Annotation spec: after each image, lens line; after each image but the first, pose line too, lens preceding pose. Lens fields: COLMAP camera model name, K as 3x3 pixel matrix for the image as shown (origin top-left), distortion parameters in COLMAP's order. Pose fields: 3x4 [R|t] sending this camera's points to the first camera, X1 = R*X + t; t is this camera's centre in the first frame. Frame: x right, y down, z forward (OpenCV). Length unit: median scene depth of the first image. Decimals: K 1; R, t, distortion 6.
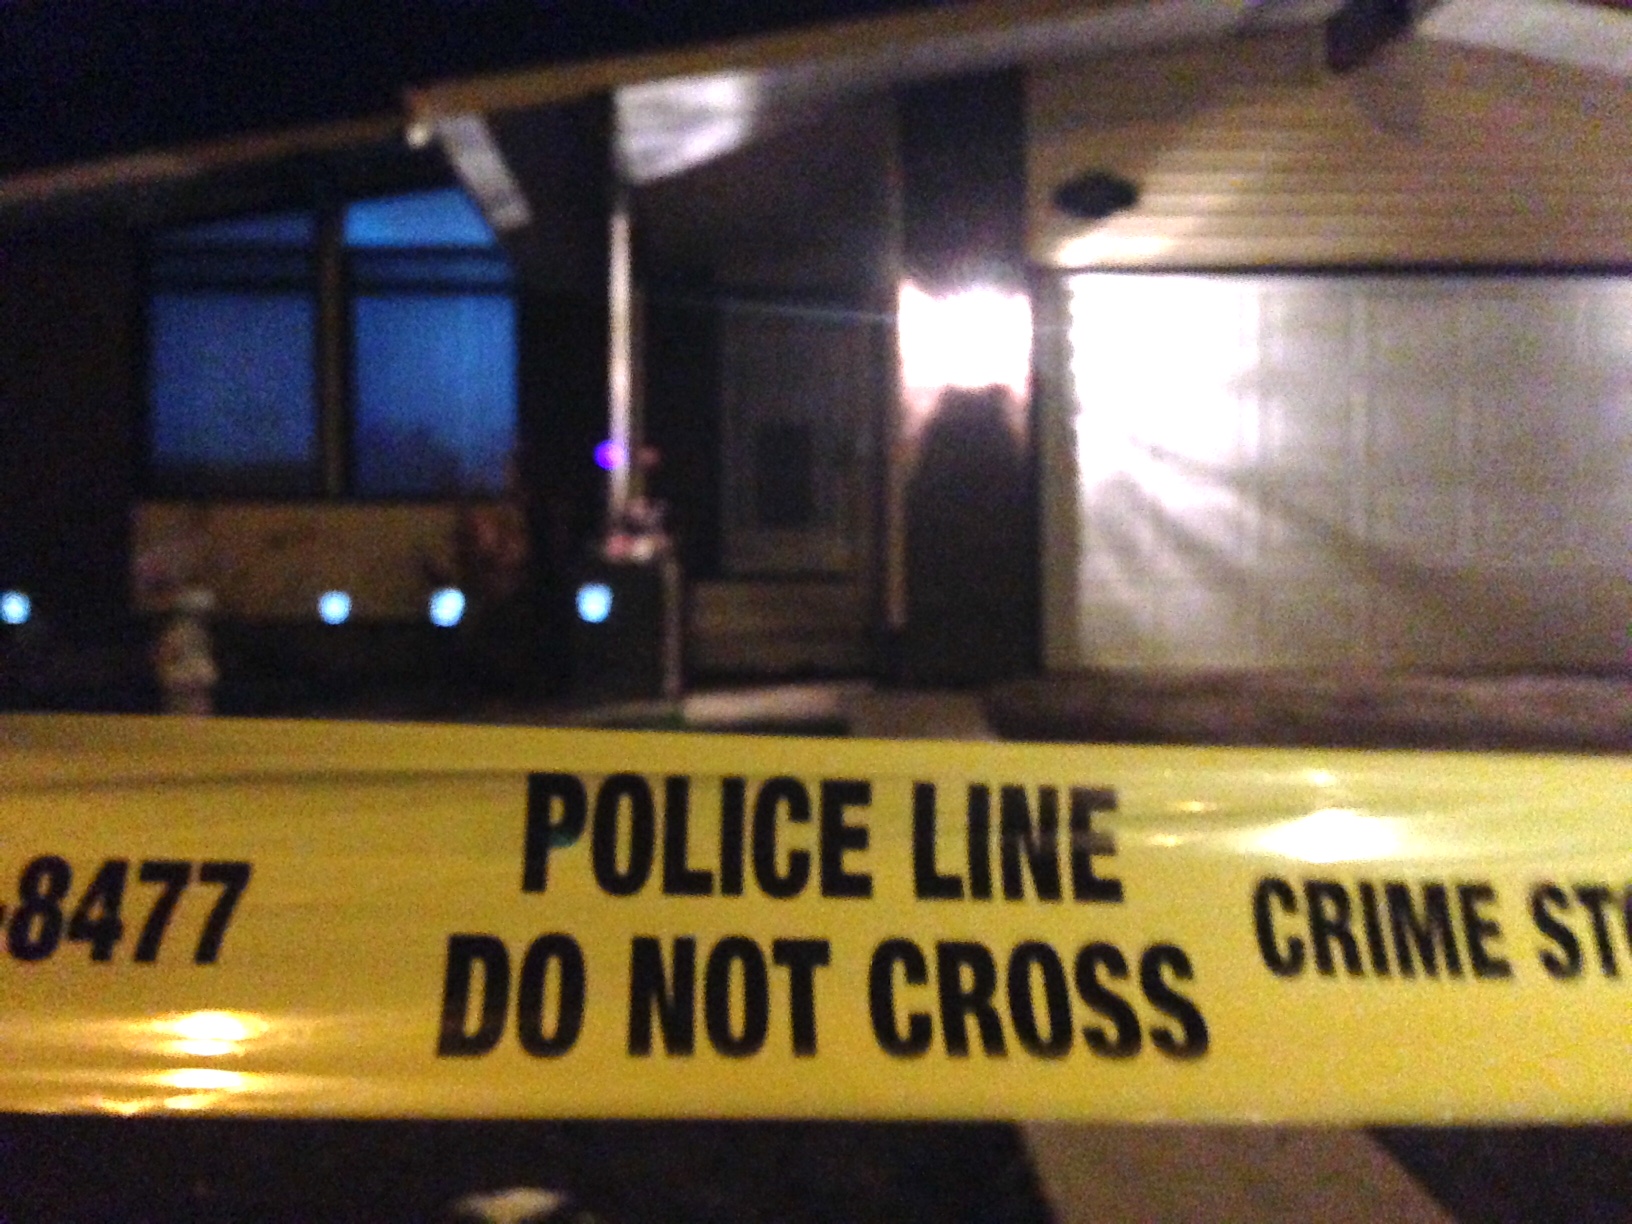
lens RADIAL K [[1802.6, 0, 888.7], [0, 1802.6, 609.7], [0, 0, 1]] dist [0.075310, -0.006868]
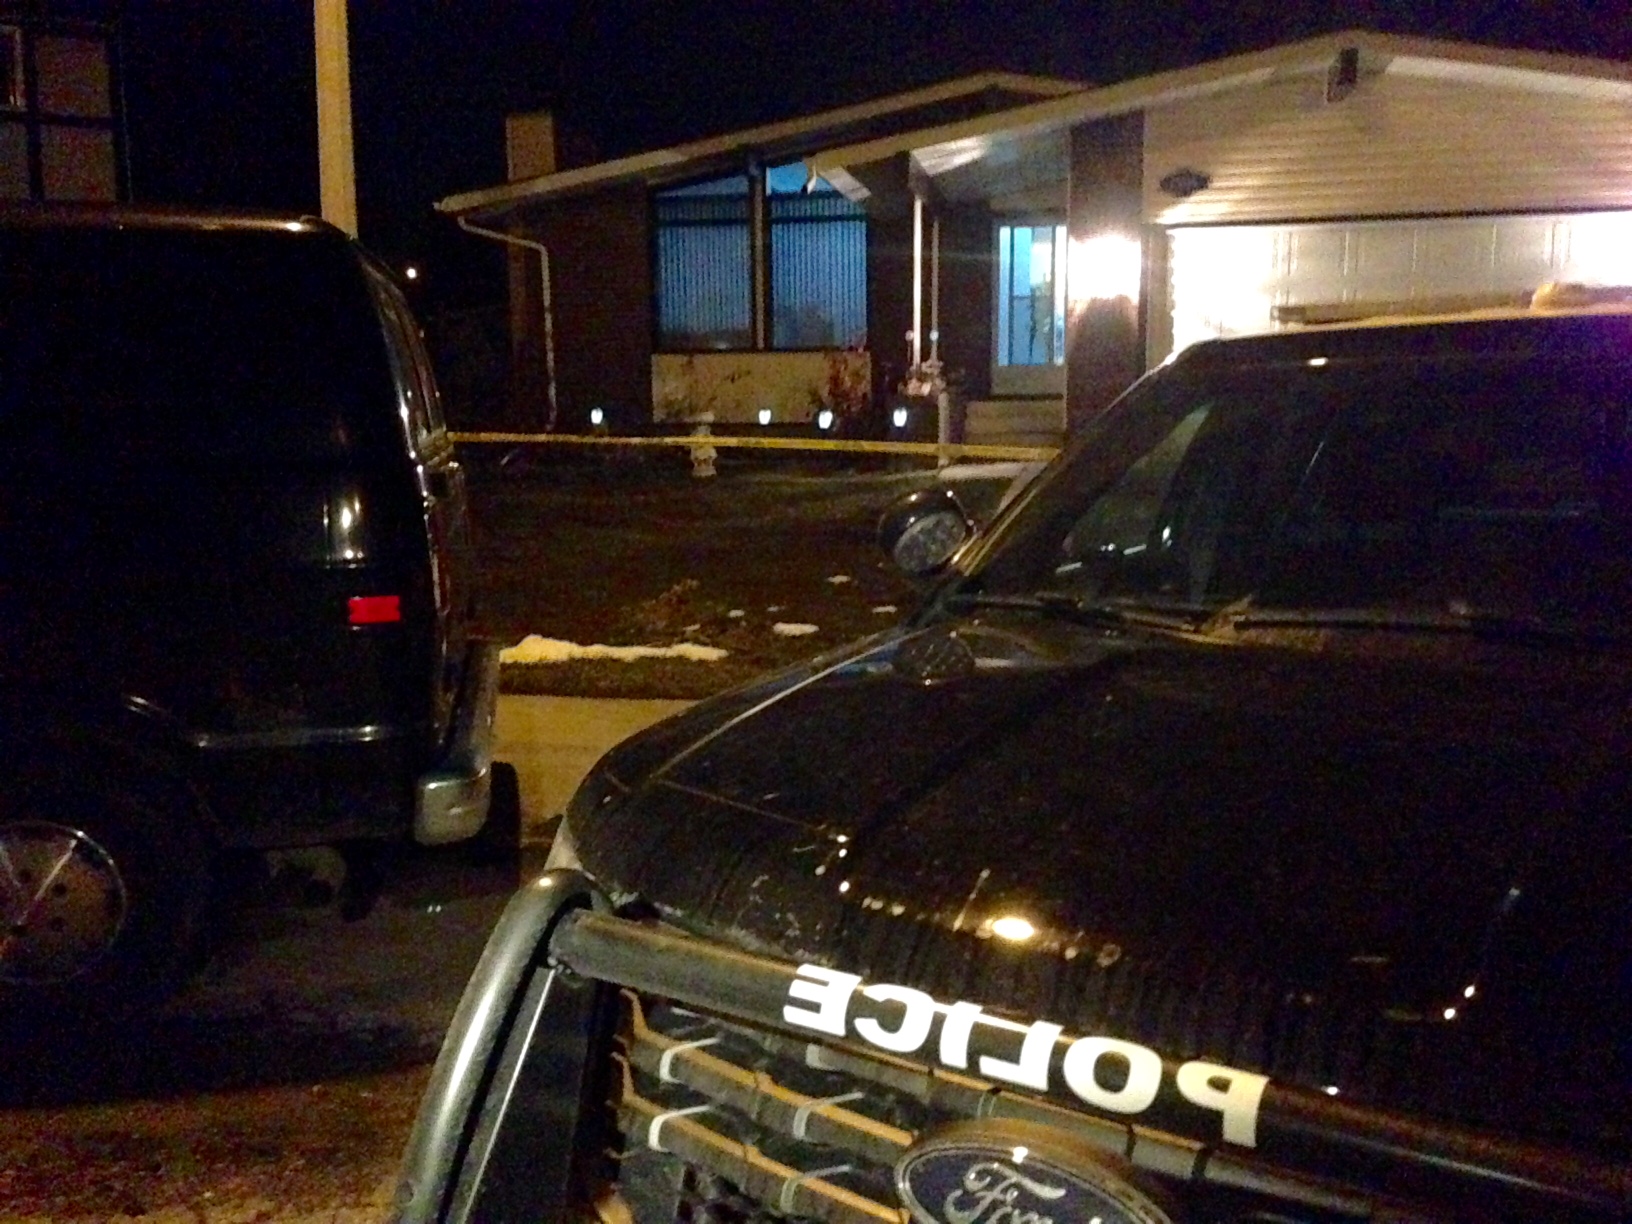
lens RADIAL K [[1462.9, 0, 816.0], [0, 1462.9, 612.0], [0, 0, 1]] dist [0.009896, 0.012479]
pose [[0.969789, 0.029161, -0.242197, 0.119346], [0.004770, 0.990373, 0.138343, -0.013683], [0.243899, -0.135319, 0.960313, -0.490979]]
